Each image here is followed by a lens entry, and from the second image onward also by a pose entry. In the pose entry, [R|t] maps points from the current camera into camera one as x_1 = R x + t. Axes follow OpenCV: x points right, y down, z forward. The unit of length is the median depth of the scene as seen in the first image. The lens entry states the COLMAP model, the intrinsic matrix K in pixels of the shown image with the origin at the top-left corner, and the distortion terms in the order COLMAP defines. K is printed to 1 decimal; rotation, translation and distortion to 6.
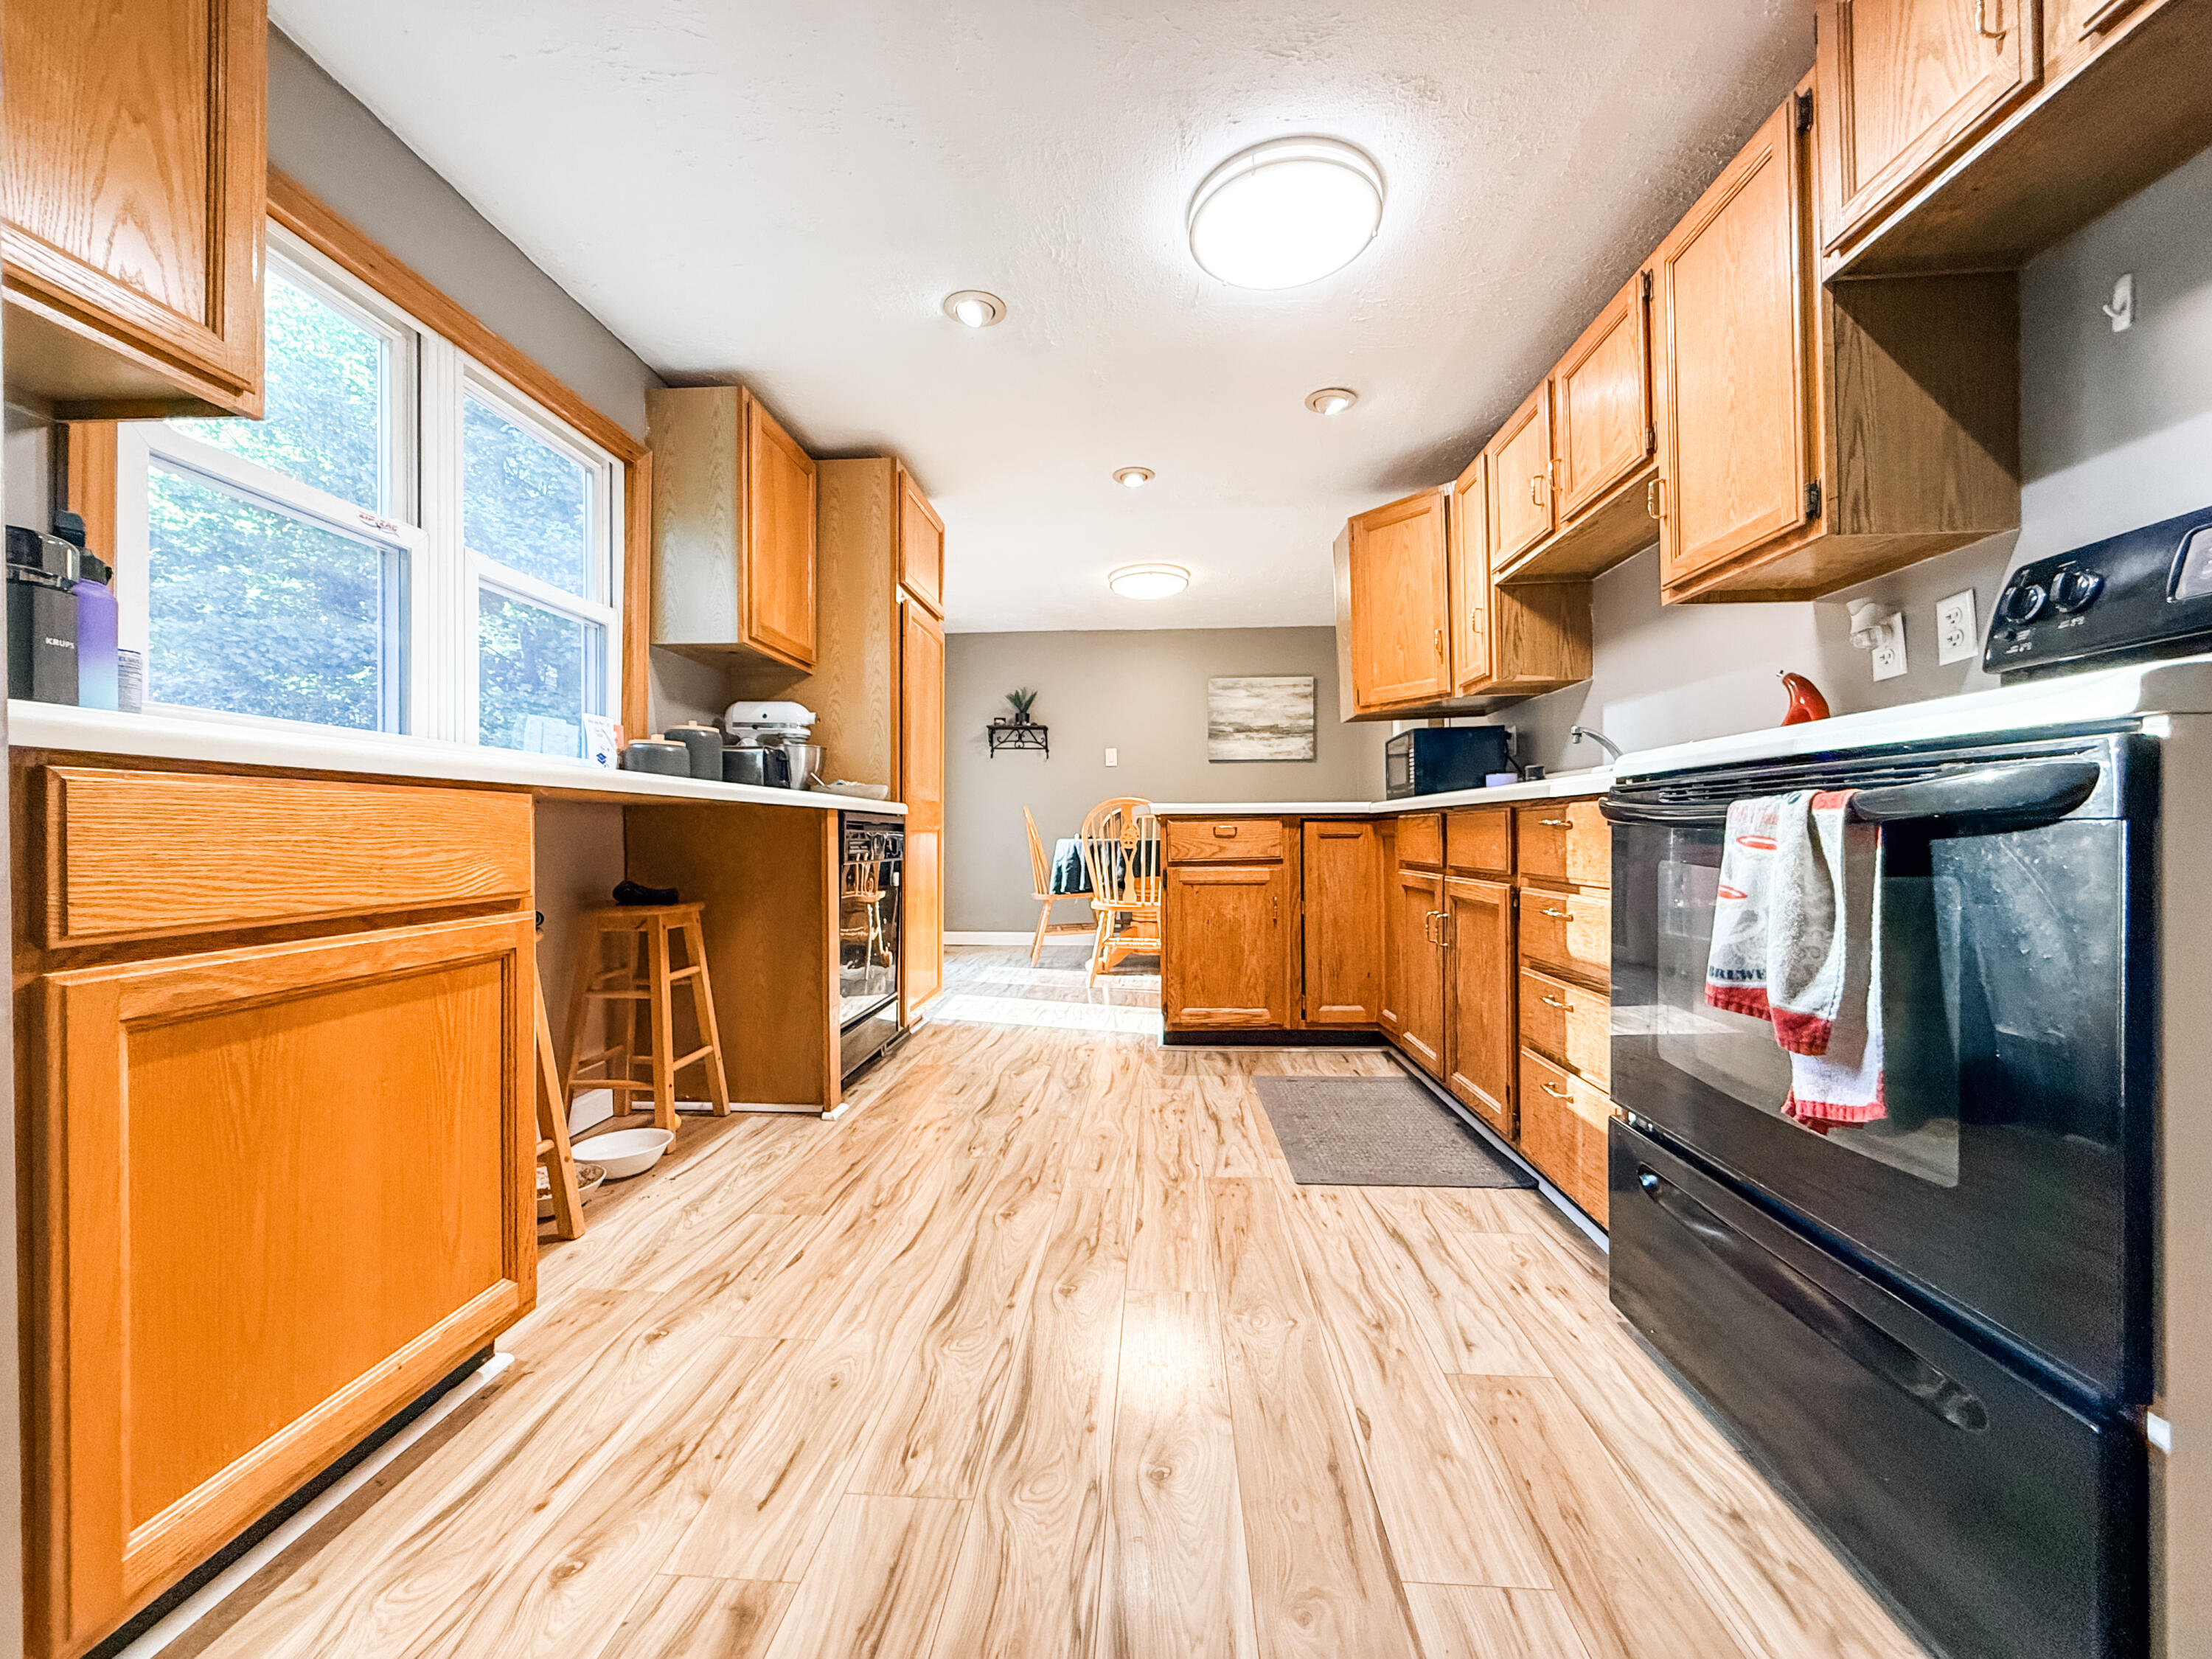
lens RADIAL K [[885.2, 0, 1101.5], [0, 885.2, 833.3], [0, 0, 1]] dist [0.000188, 0.000044]
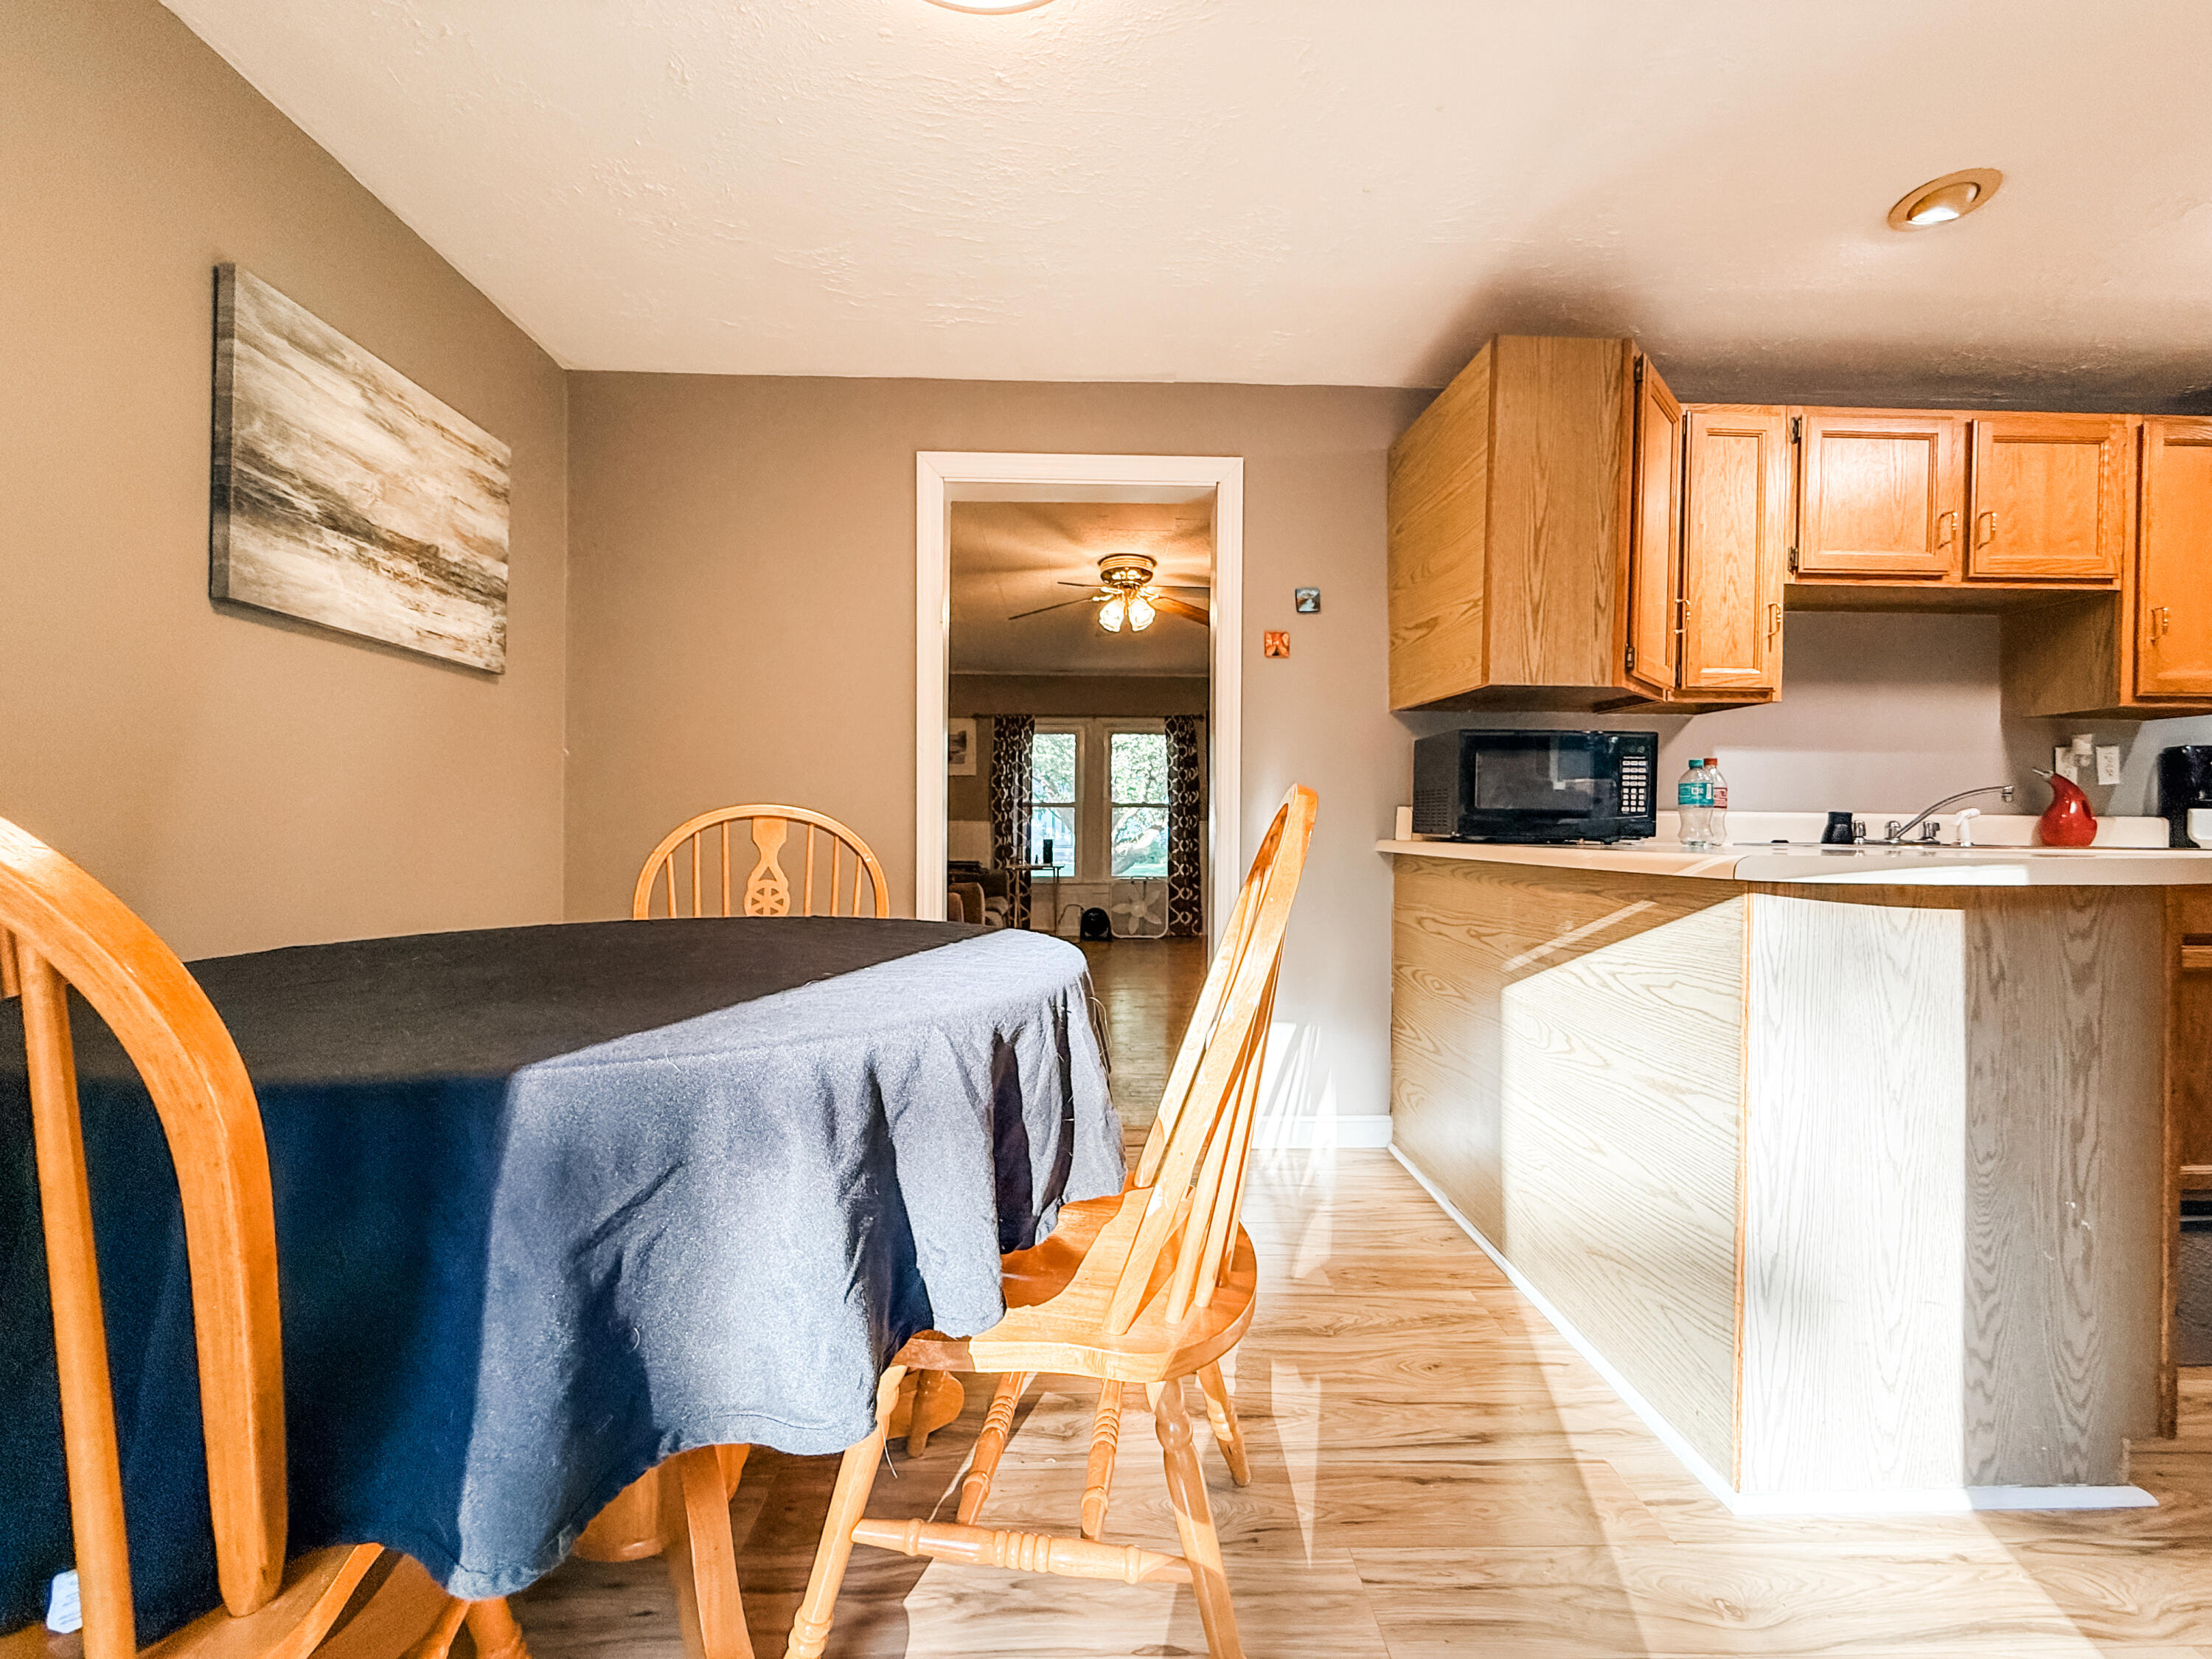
lens RADIAL K [[885.2, 0, 1101.5], [0, 885.2, 833.3], [0, 0, 1]] dist [0.000188, 0.000044]
pose [[-0.094059, 0.004518, 0.995556, -0.458430], [-0.007827, 0.999955, -0.005278, -0.060658], [-0.995536, -0.008288, -0.094019, 2.512405]]
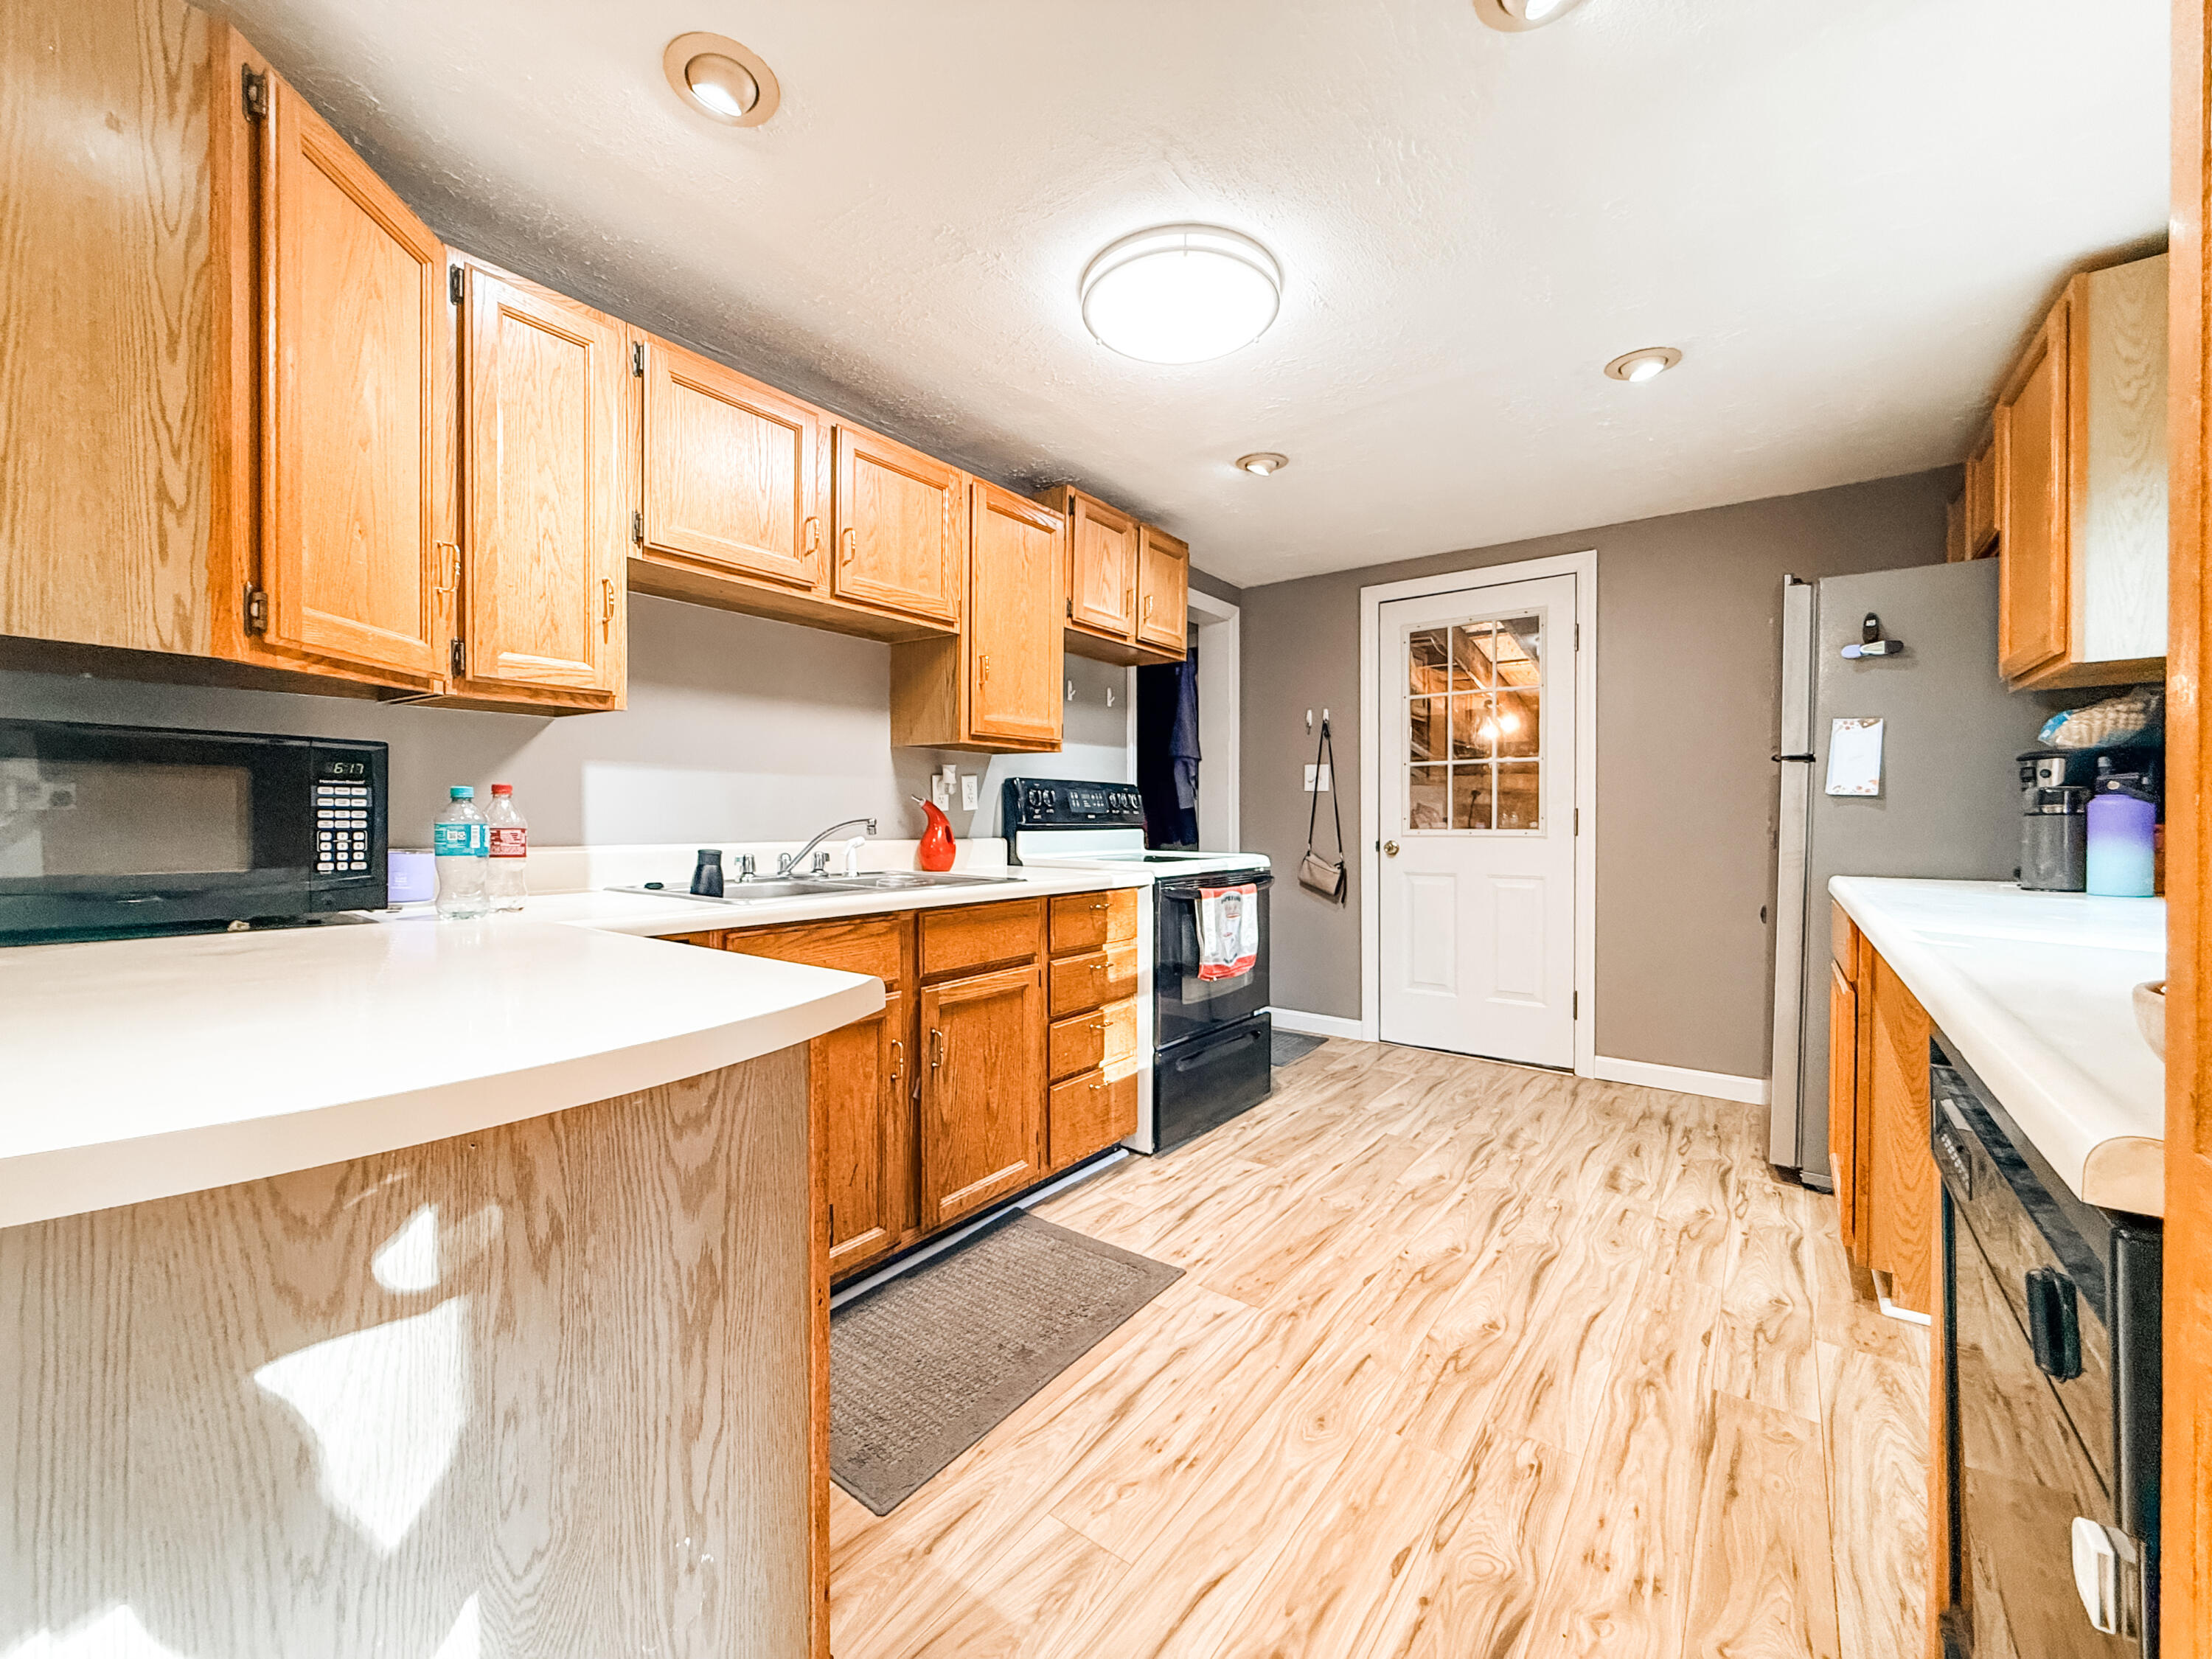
lens RADIAL K [[885.2, 0, 1101.5], [0, 885.2, 833.3], [0, 0, 1]] dist [0.000188, 0.000044]
pose [[-0.835965, -0.005915, 0.548750, -0.270277], [0.002094, 0.999900, 0.013968, -0.137257], [-0.548778, 0.012826, -0.835870, 1.980186]]
